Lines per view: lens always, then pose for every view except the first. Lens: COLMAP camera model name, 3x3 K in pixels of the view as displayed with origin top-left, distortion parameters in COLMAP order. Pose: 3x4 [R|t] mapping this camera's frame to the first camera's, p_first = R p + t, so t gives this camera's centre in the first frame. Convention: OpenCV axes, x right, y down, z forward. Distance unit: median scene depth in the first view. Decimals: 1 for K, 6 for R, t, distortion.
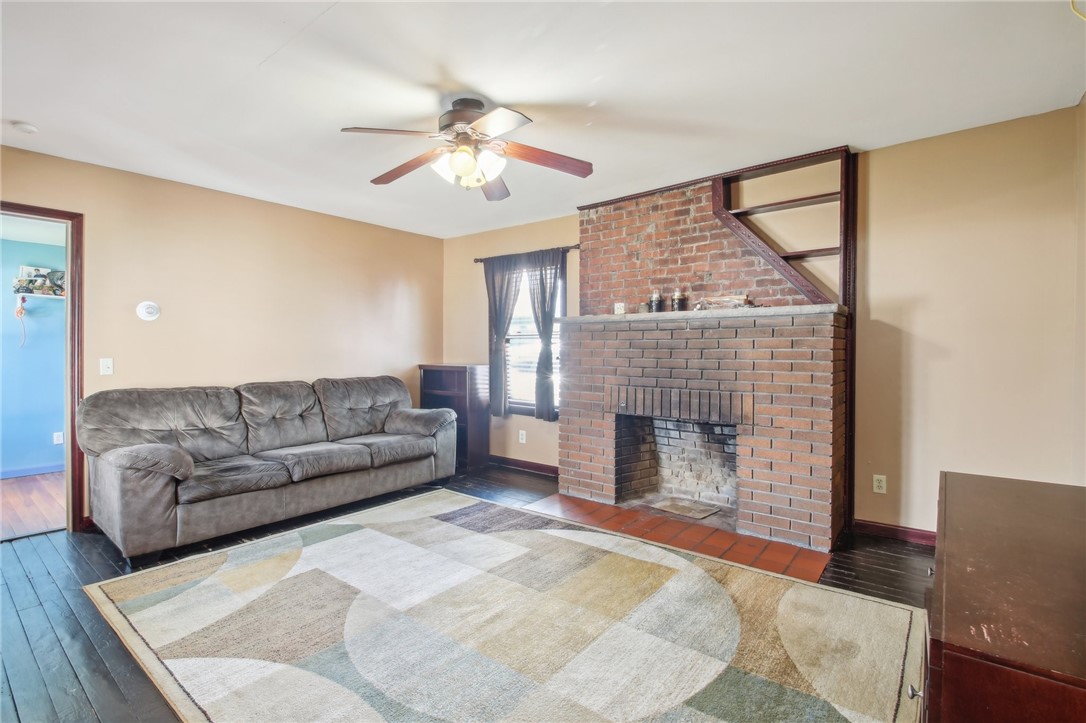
lens RADIAL K [[503.4, 0, 533.3], [0, 503.4, 356.7], [0, 0, 1]] dist [0.002313, -0.006391]
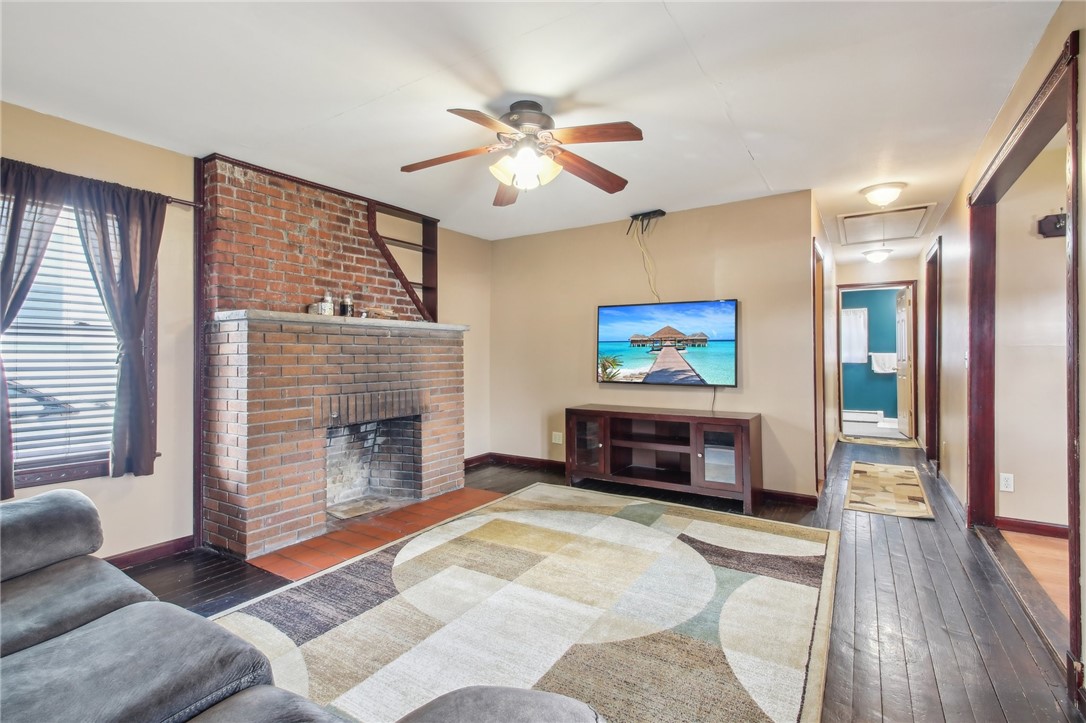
lens RADIAL K [[503.4, 0, 520.2], [0, 503.4, 350.2], [0, 0, 1]] dist [0.002313, -0.006391]
pose [[-0.086777, 0.009861, 0.996179, -0.800477], [0.019476, 0.999777, -0.008200, -0.009055], [-0.996037, 0.018690, -0.086949, 0.792280]]
